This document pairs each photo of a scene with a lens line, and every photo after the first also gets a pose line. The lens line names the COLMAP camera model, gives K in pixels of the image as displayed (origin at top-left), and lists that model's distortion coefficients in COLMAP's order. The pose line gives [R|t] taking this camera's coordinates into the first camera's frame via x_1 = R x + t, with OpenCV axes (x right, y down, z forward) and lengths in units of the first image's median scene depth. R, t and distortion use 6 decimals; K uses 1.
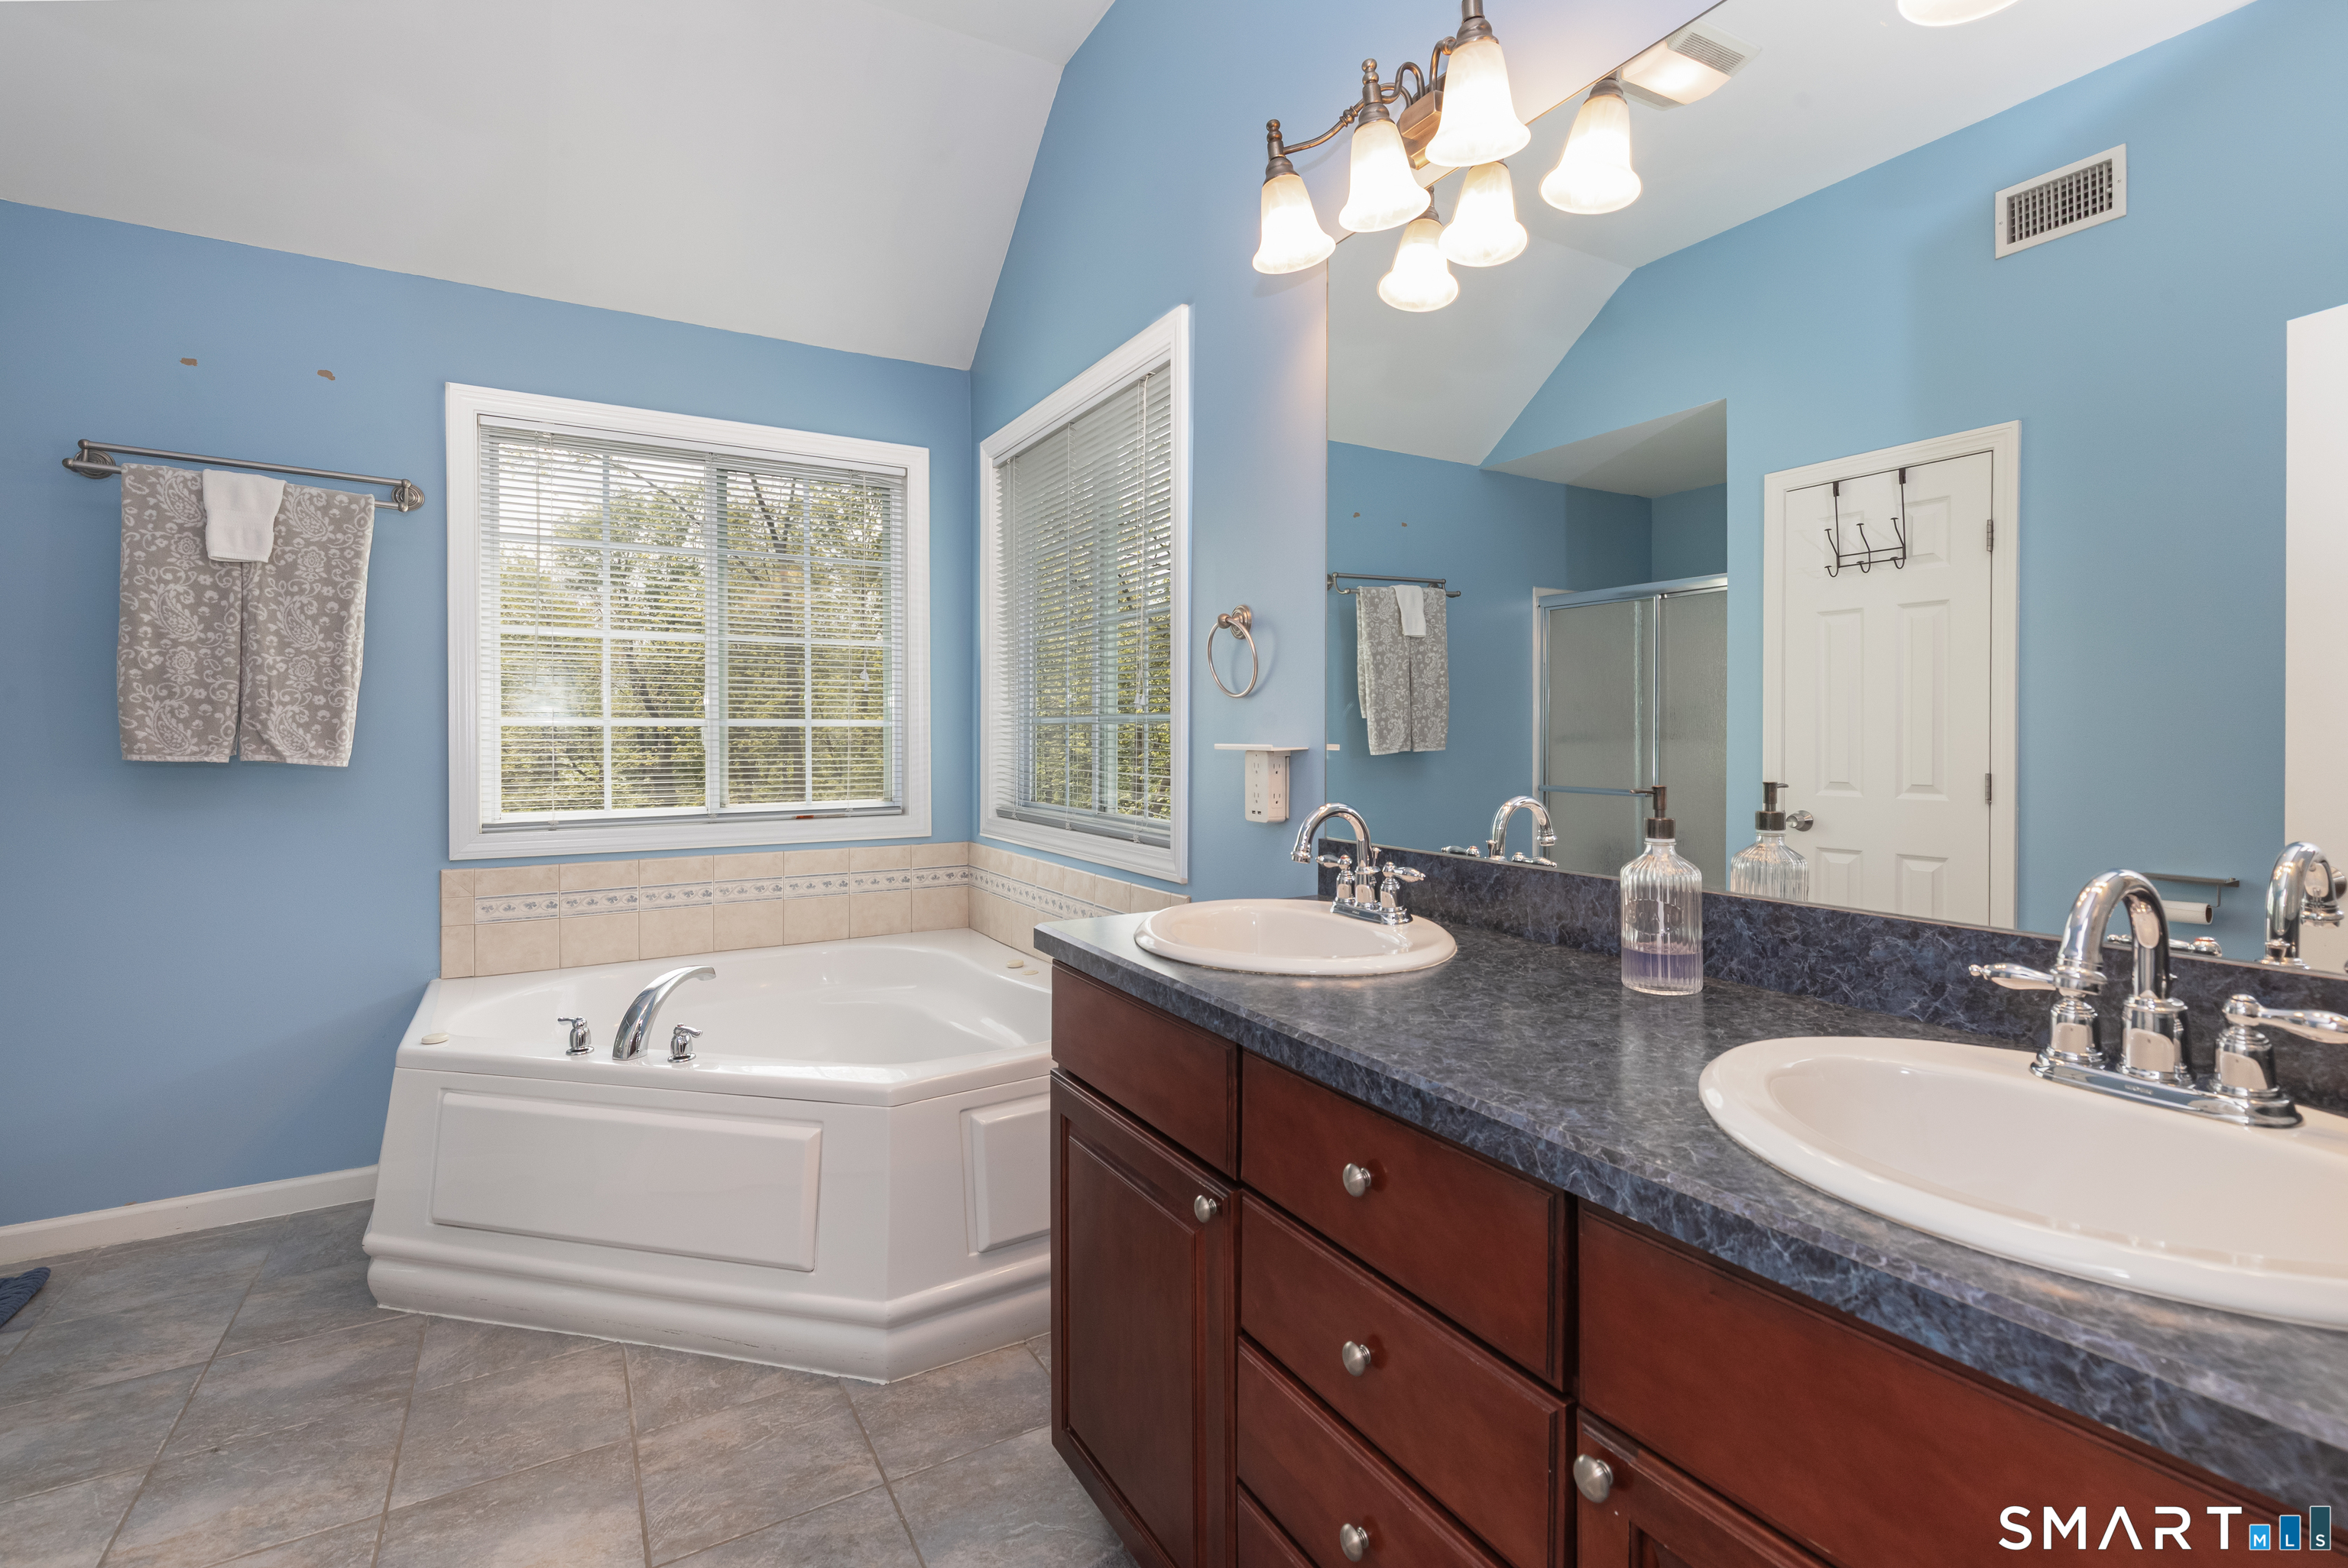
lens RADIAL K [[1071.7, 0, 1175.8], [0, 1071.7, 744.5], [0, 0, 1]] dist [0.004496, 0.000212]
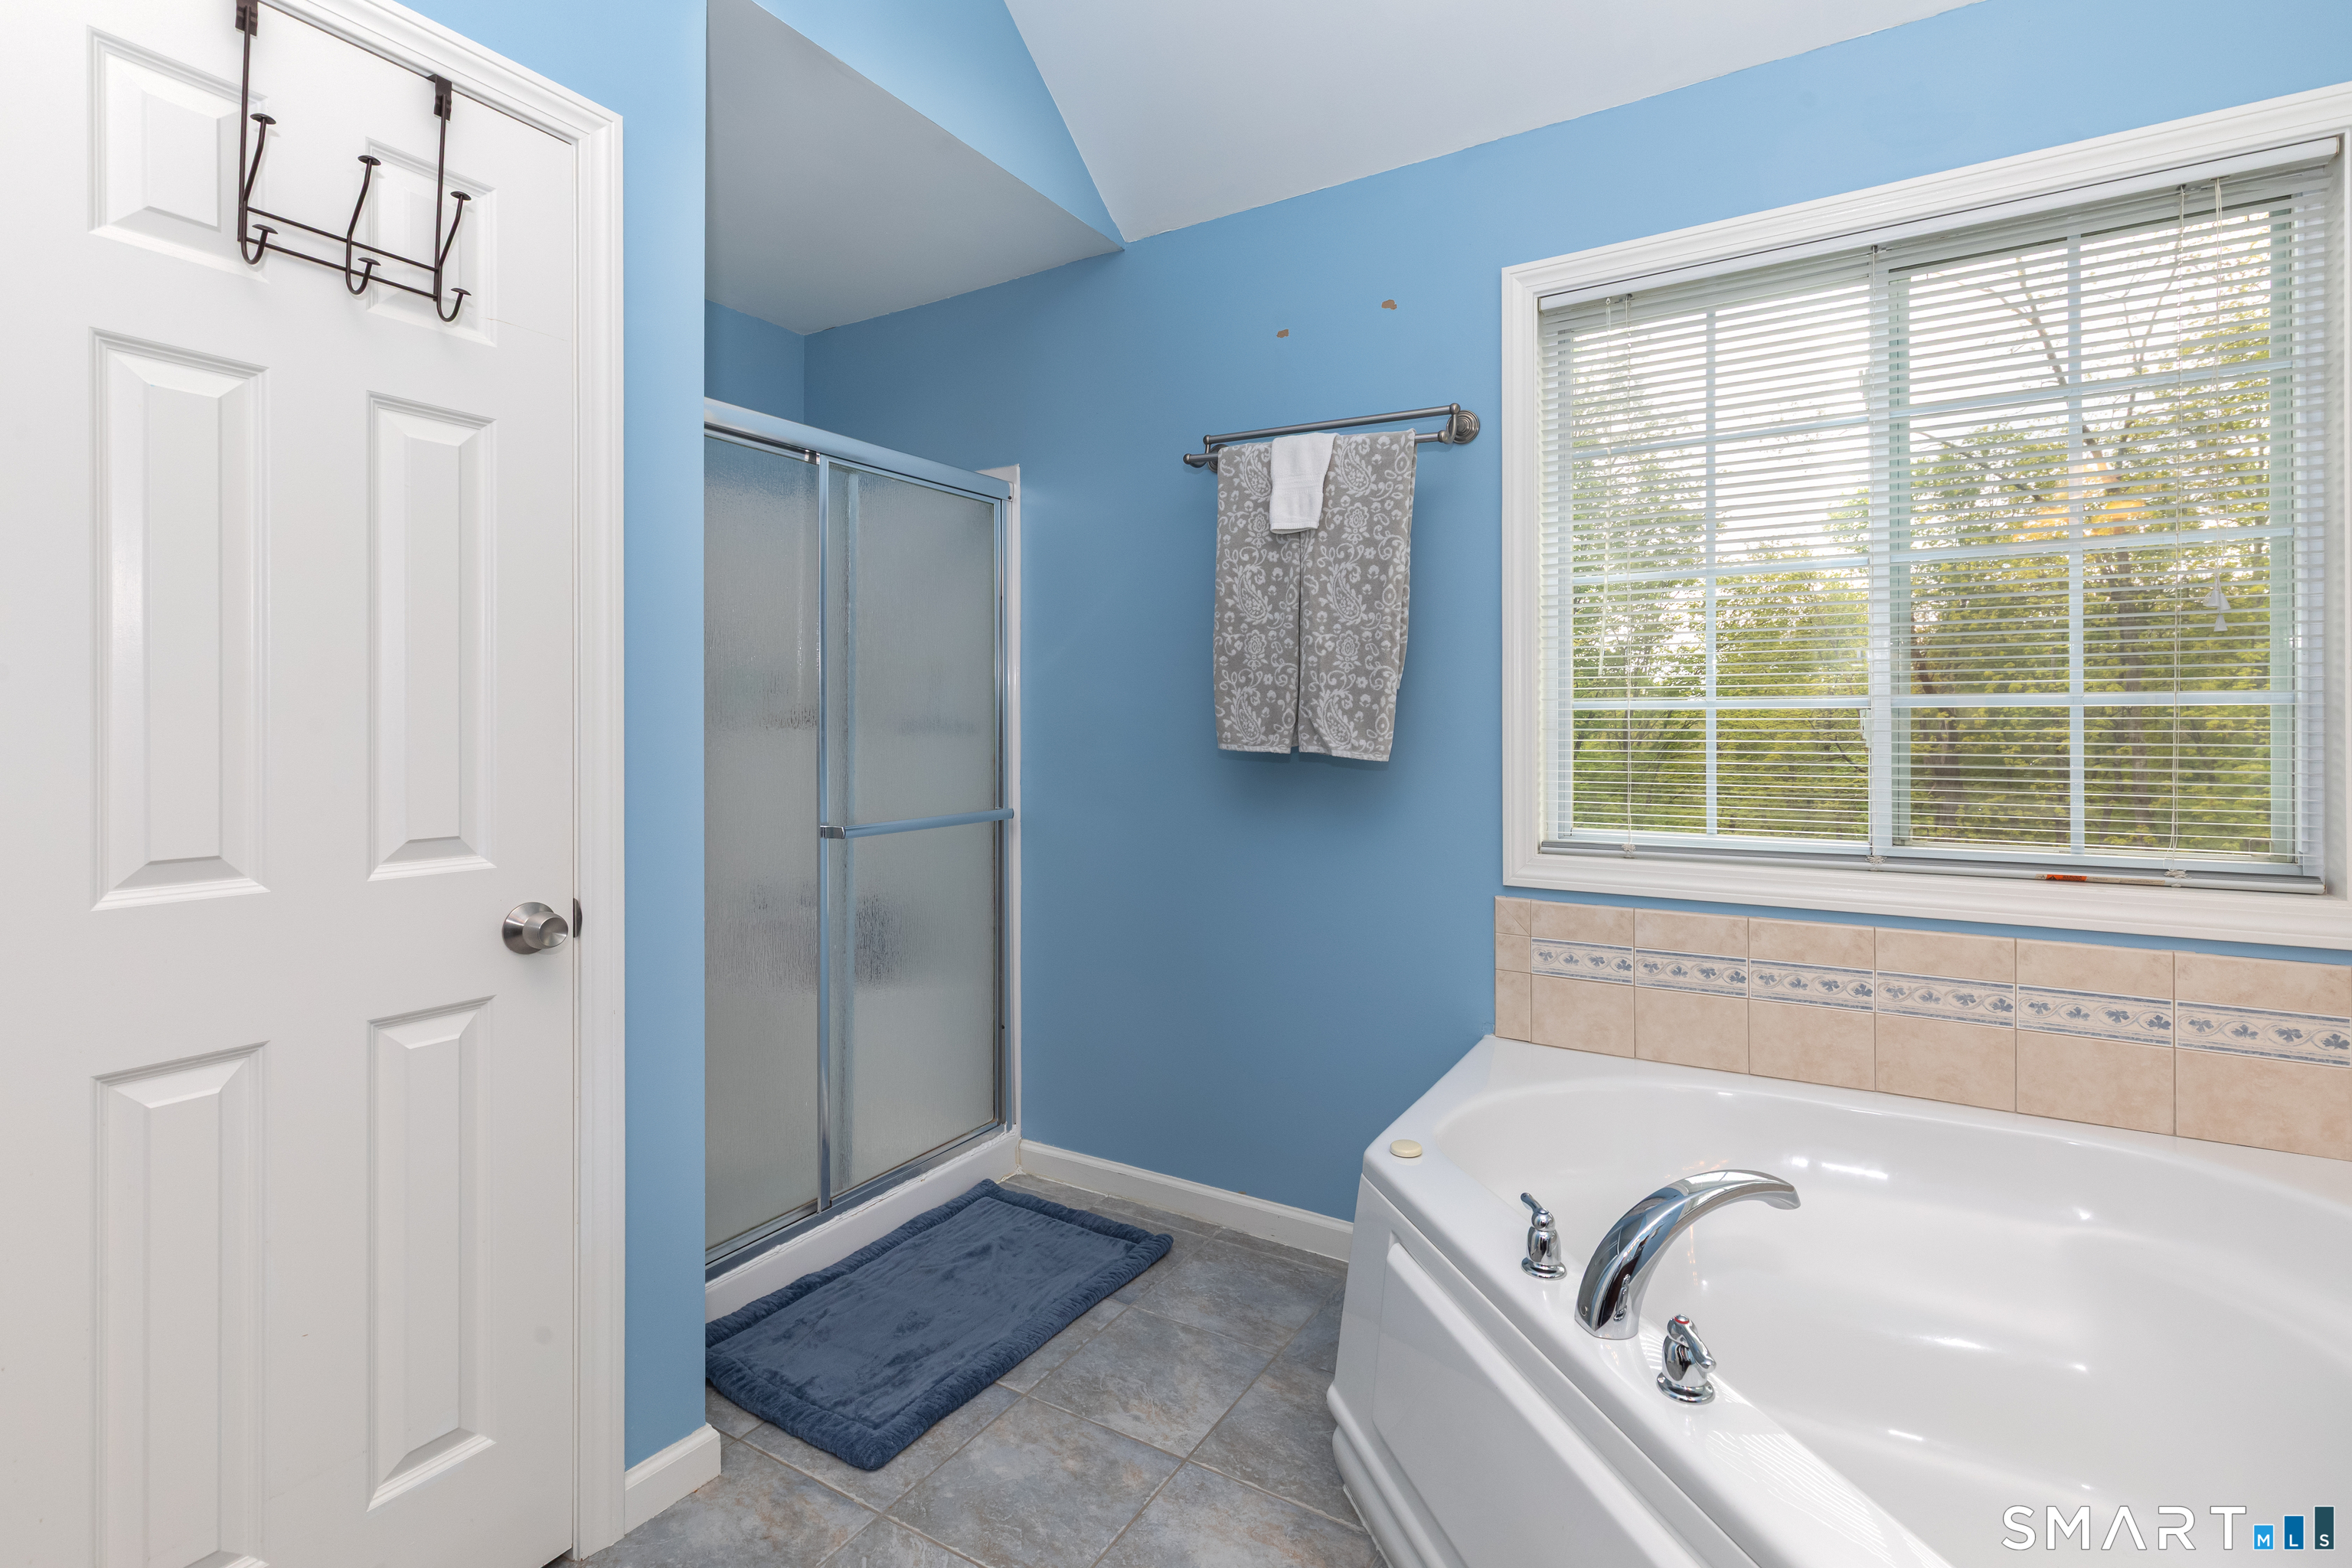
lens RADIAL K [[1073.6, 0, 1218.7], [0, 1073.6, 714.5], [0, 0, 1]] dist [0.004496, 0.000212]
pose [[0.483974, -0.001385, -0.875081, -0.110522], [-0.002676, 0.999992, -0.003062, -0.013303], [0.875078, 0.003824, 0.483966, 0.498748]]
